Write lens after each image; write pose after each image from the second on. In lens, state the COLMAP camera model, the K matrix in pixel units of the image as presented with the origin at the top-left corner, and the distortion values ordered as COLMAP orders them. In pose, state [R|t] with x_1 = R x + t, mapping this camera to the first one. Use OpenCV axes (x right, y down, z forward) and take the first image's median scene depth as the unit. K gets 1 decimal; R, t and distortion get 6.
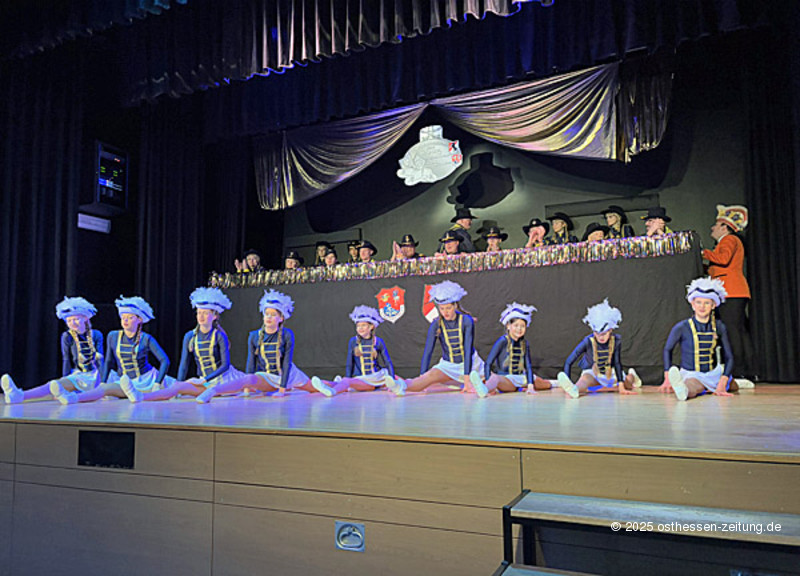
lens RADIAL K [[602.5, 0, 402.6], [0, 602.5, 302.2], [0, 0, 1]] dist [0.026697, -0.004180]
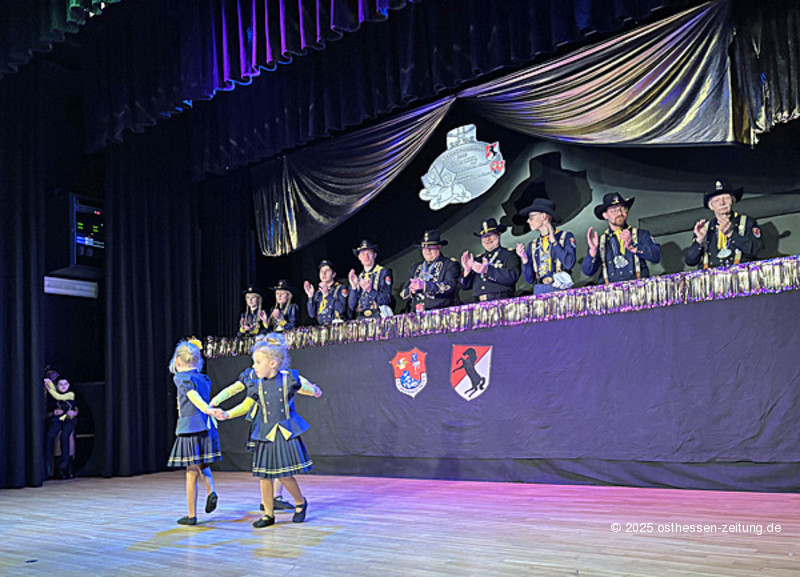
lens RADIAL K [[714.1, 0, 326.0], [0, 714.1, 355.1], [0, 0, 1]] dist [0.055125, -0.059625]
pose [[0.964944, -0.043682, -0.258795, 0.105148], [0.047206, 0.998858, 0.007416, -0.028133], [0.258175, -0.019372, 0.965904, 0.108593]]
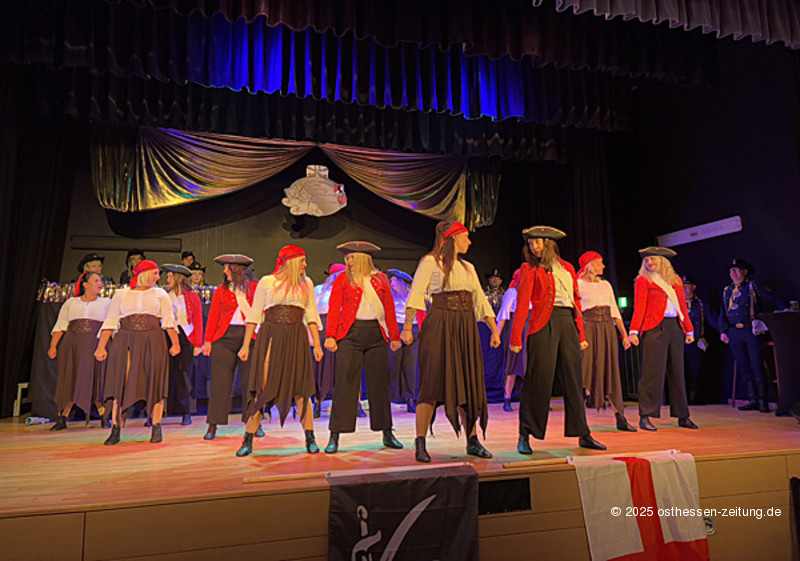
lens RADIAL K [[607.2, 0, 389.3], [0, 607.2, 253.3], [0, 0, 1]] dist [0.064813, -0.066966]
pose [[0.737835, 0.111846, 0.665649, -0.581599], [-0.058229, 0.993046, -0.102314, -0.030846], [-0.672464, 0.036731, 0.739218, 0.114564]]
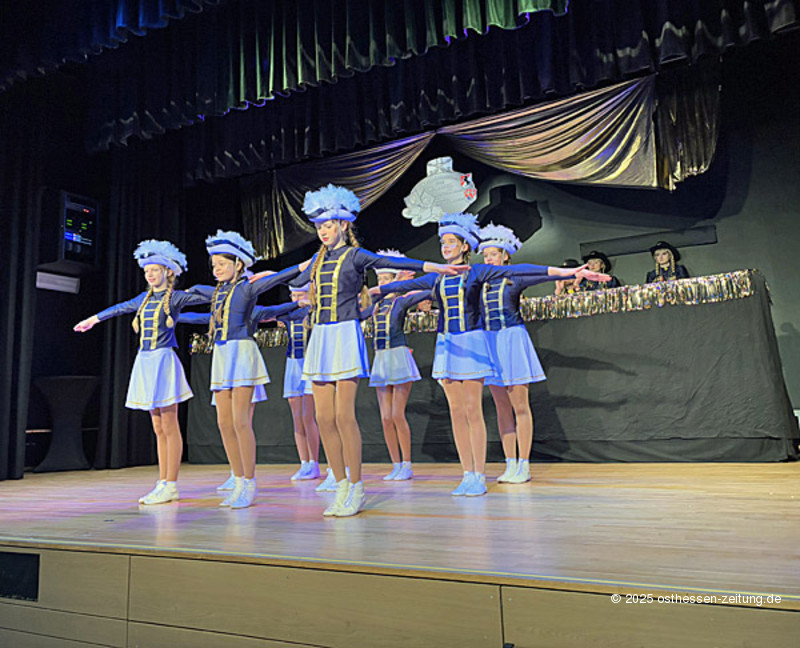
lens RADIAL K [[688.8, 0, 401.9], [0, 688.8, 304.3], [0, 0, 1]] dist [0.032882, -0.020439]
pose [[0.998218, -0.032783, -0.049869, 0.036556], [0.029073, 0.996880, -0.073378, -0.012882], [0.052119, 0.071797, 0.996057, 0.033491]]
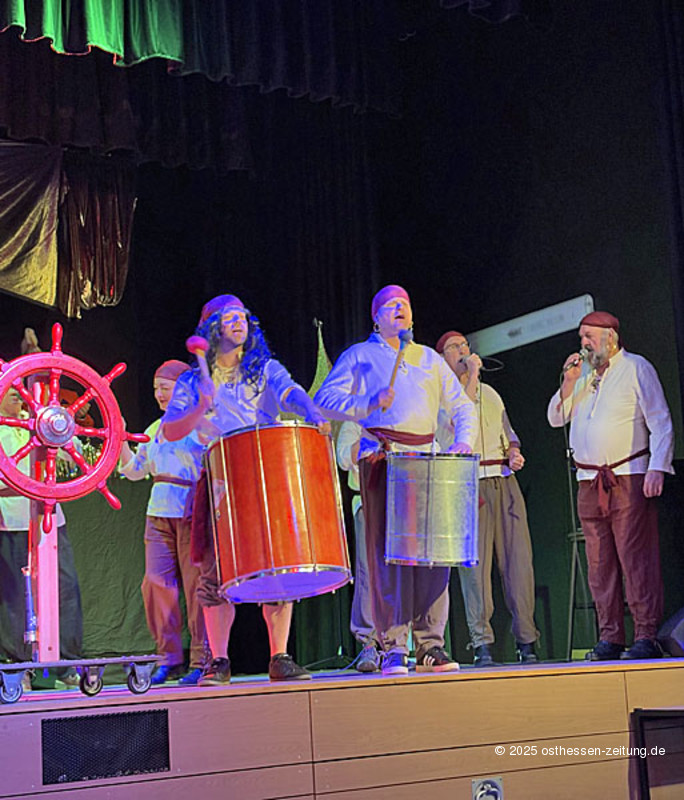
lens RADIAL K [[1442.8, 0, 343.1], [0, 1442.8, 434.1], [0, 0, 1]] dist [0.153385, -0.196446]
pose [[0.495319, 0.119961, 0.860389, -0.642026], [-0.030350, 0.992205, -0.120867, 0.044668], [-0.868181, 0.033755, 0.495098, 0.048988]]
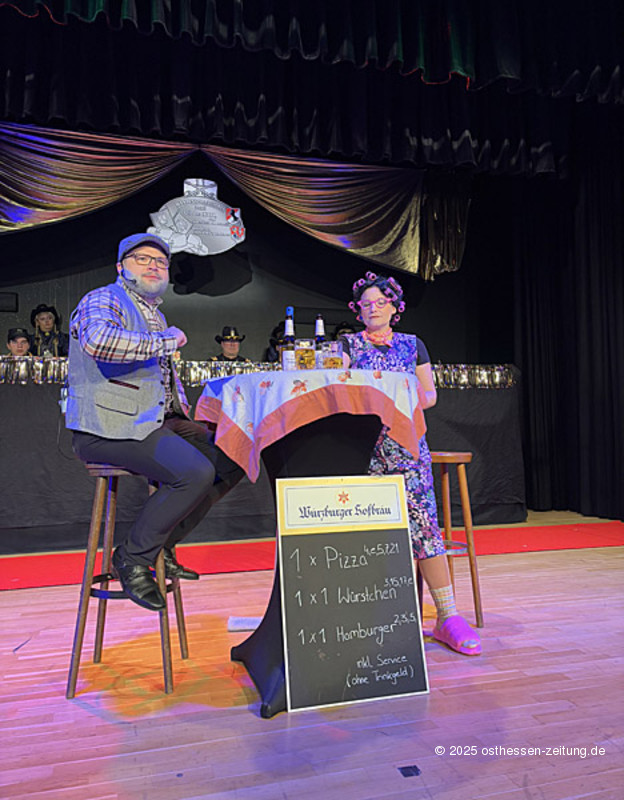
lens RADIAL K [[625.2, 0, 316.7], [0, 625.2, 385.1], [0, 0, 1]] dist [0.014854, 0.007197]
pose [[0.754347, 0.055349, 0.654139, -0.337723], [-0.056323, 0.998222, -0.019513, -0.036265], [-0.654056, -0.022124, 0.756123, 0.337265]]
